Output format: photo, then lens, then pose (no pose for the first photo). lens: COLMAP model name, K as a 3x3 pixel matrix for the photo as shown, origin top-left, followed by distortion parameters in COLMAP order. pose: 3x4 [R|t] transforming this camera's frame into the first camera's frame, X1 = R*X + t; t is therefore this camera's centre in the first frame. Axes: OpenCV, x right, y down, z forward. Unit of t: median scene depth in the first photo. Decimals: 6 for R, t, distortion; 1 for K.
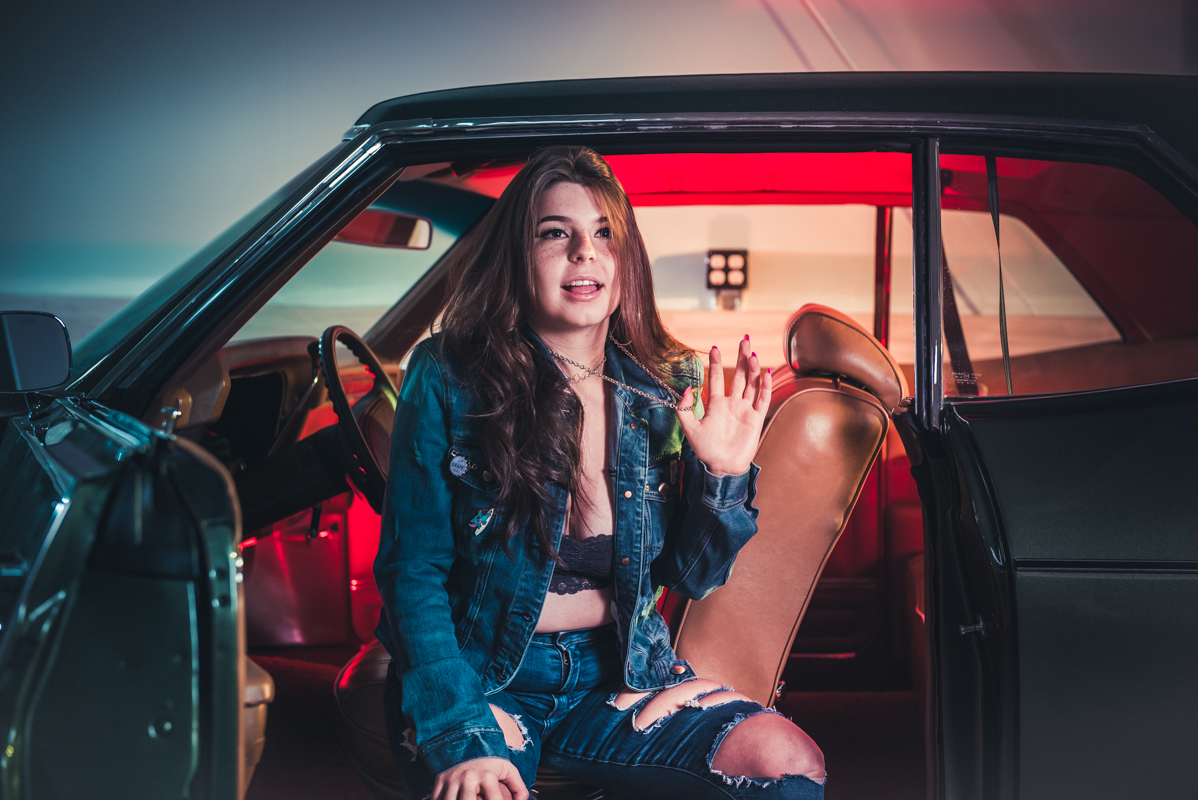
lens RADIAL K [[2142.9, 0, 599.0], [0, 2142.9, 400.0], [0, 0, 1]] dist [0.175494, -0.209738]
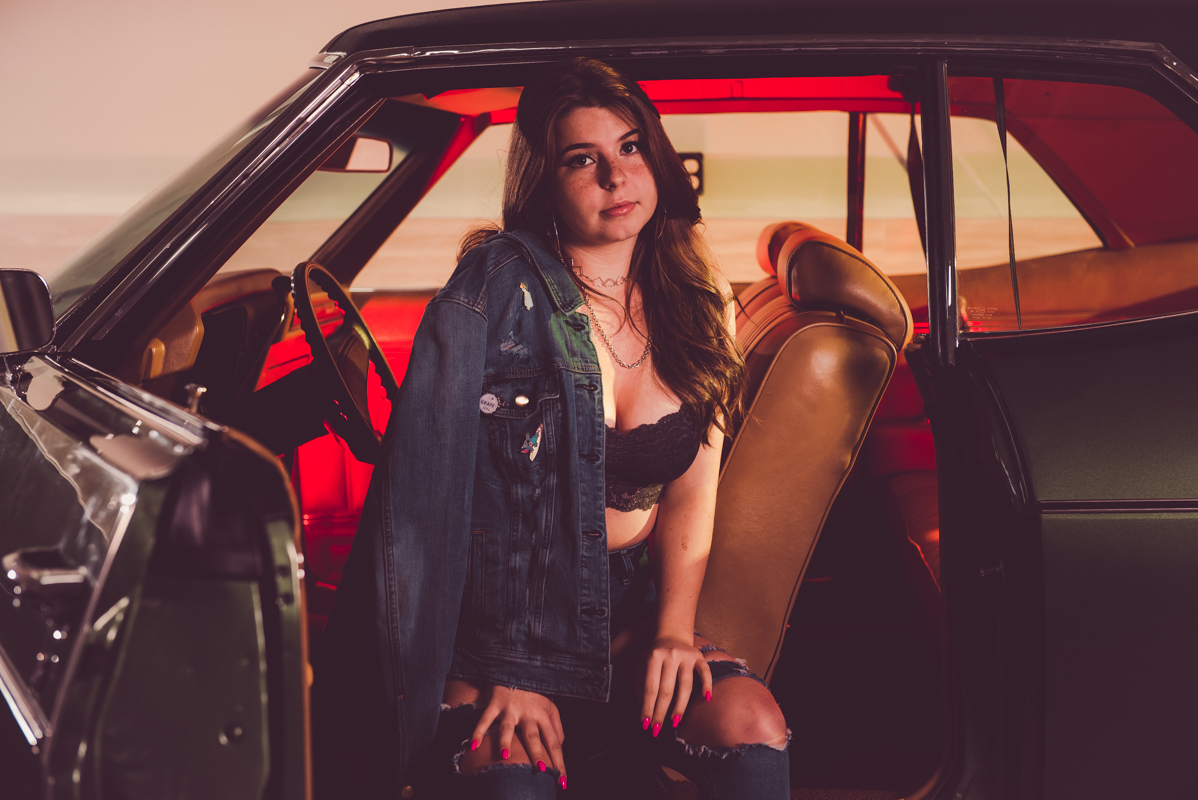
lens RADIAL K [[2259.1, 0, 599.0], [0, 2259.1, 400.0], [0, 0, 1]] dist [0.142132, 0.025784]
pose [[0.998586, -0.023546, 0.047669, -0.047512], [0.020962, 0.998321, 0.053997, -0.027903], [-0.048861, -0.052921, 0.997403, -0.007540]]
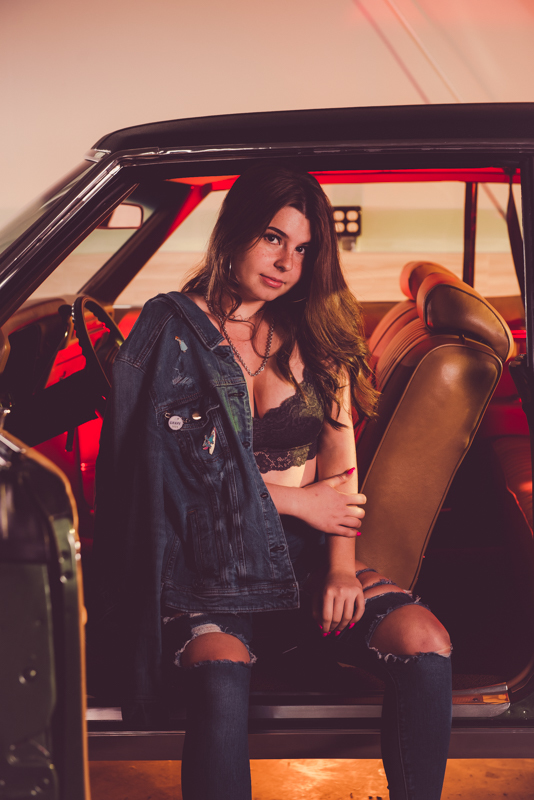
lens RADIAL K [[1548.2, 0, 267.0], [0, 1548.2, 400.0], [0, 0, 1]] dist [0.147447, -0.046254]
pose [[0.999081, -0.023202, 0.036048, -0.049102], [0.020156, 0.996374, 0.082665, -0.053551], [-0.037835, -0.081863, 0.995925, 0.030200]]
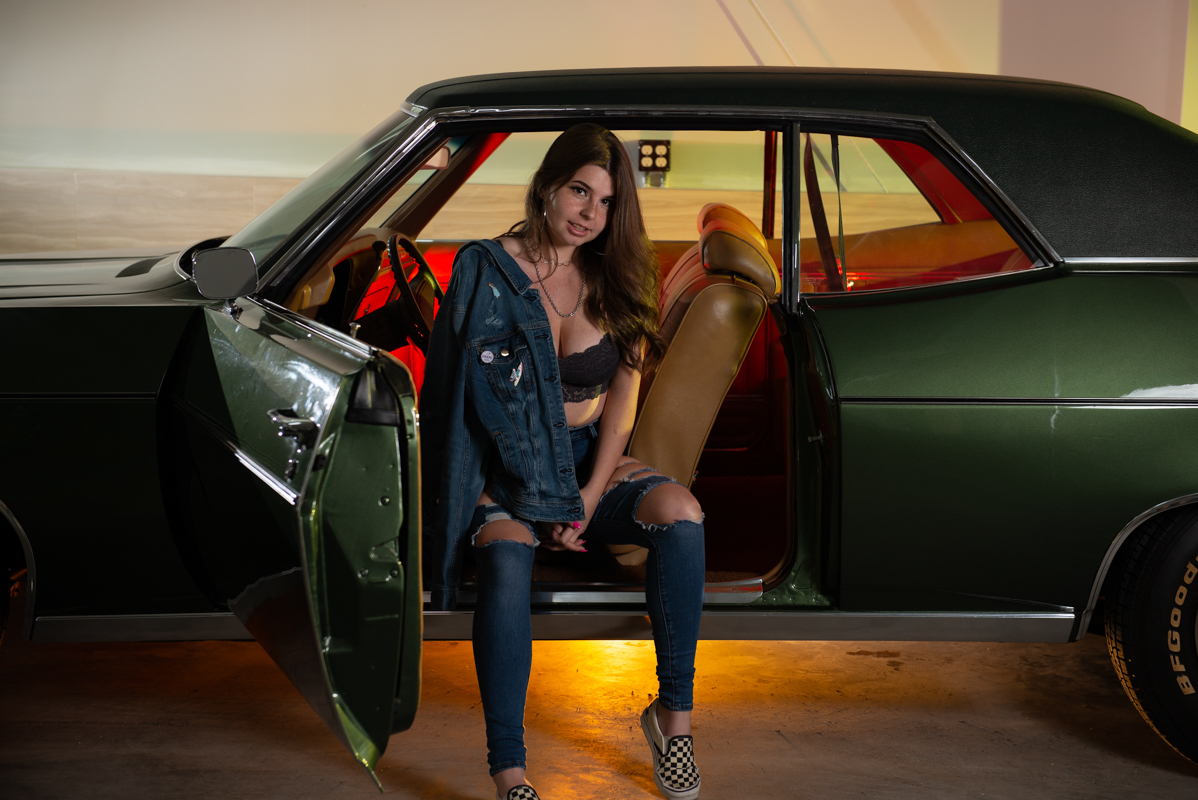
lens RADIAL K [[2100.4, 0, 599.0], [0, 2100.4, 400.0], [0, 0, 1]] dist [0.223873, 0.022788]
pose [[0.999122, -0.004760, 0.041620, -0.049498], [0.000503, 0.994816, 0.101686, -0.076297], [-0.041889, -0.101576, 0.993945, -0.510882]]
